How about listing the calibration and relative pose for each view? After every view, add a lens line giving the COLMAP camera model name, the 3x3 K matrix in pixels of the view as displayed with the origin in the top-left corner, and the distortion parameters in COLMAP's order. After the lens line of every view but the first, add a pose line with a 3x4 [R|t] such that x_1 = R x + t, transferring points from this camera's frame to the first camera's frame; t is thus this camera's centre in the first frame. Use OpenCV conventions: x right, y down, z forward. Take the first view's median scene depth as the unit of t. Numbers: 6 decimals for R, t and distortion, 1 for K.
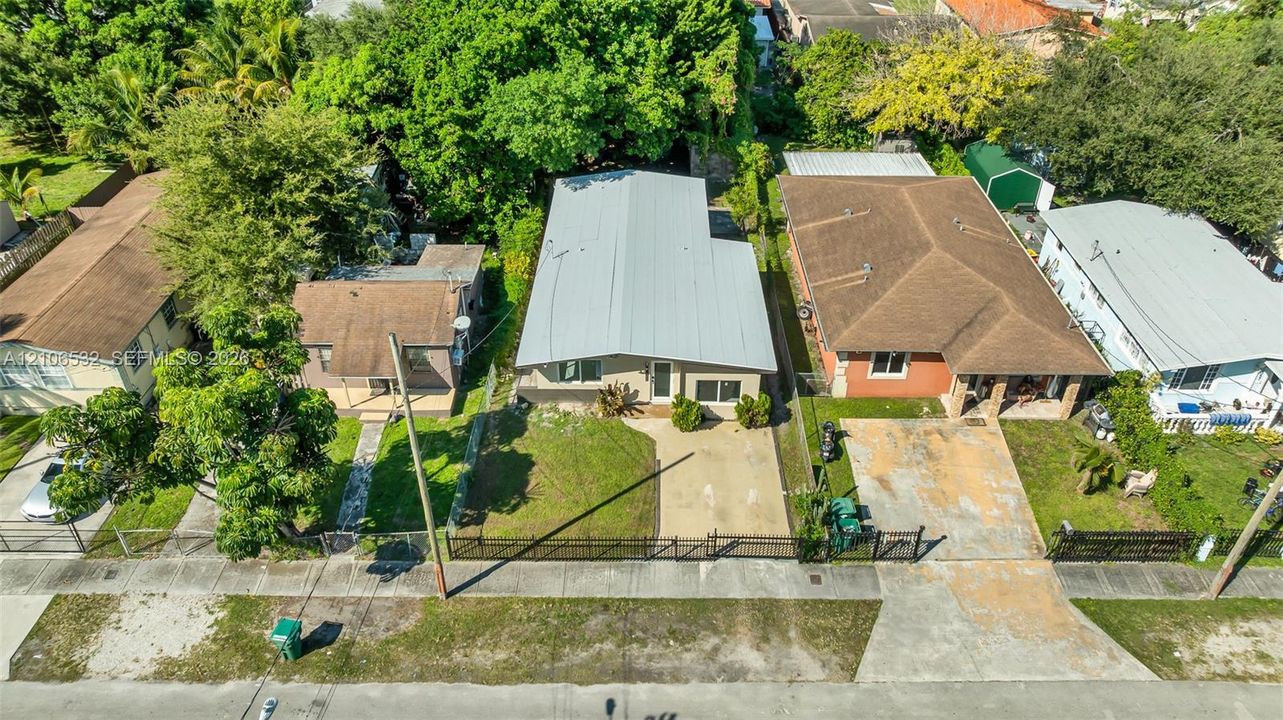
lens RADIAL K [[916.8, 0, 647.7], [0, 916.8, 365.9], [0, 0, 1]] dist [-0.037044, 0.031231]
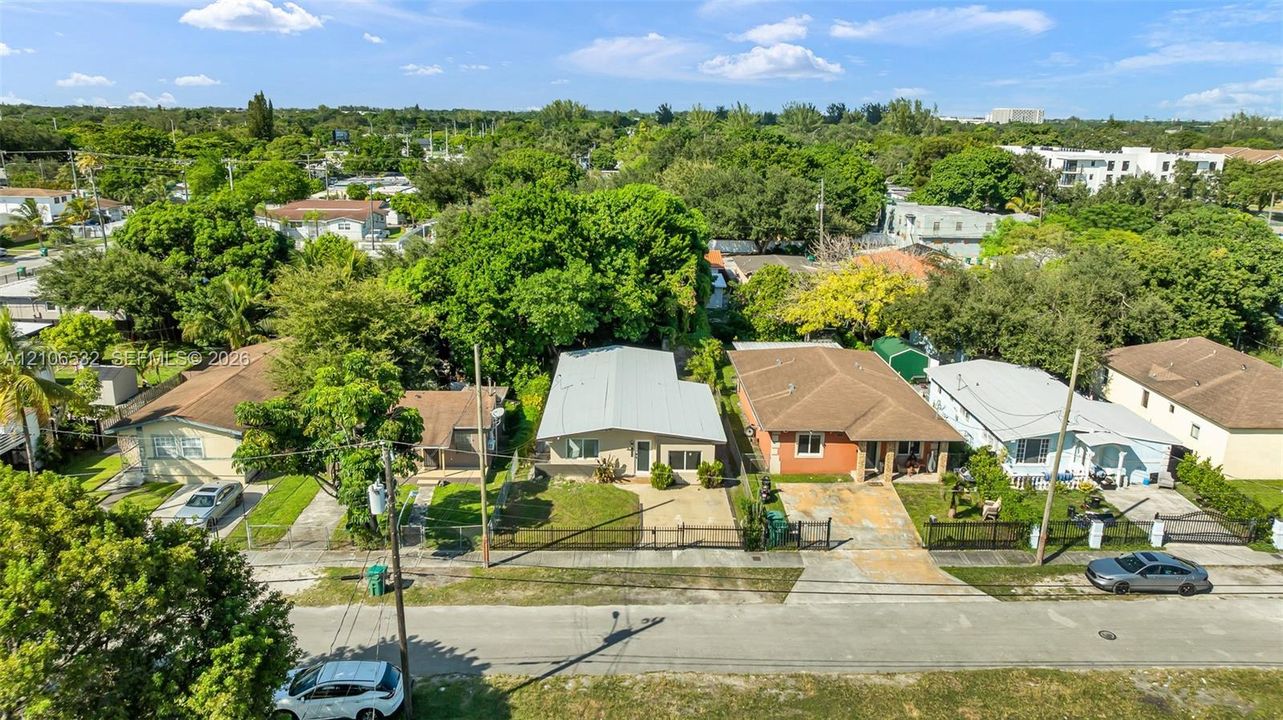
lens RADIAL K [[916.8, 0, 646.6], [0, 916.8, 356.1], [0, 0, 1]] dist [-0.037044, 0.031231]
pose [[0.999629, 0.001774, 0.027182, -0.016257], [0.007709, 0.938660, -0.344759, 0.340427], [-0.026126, 0.344841, 0.938298, -0.319184]]
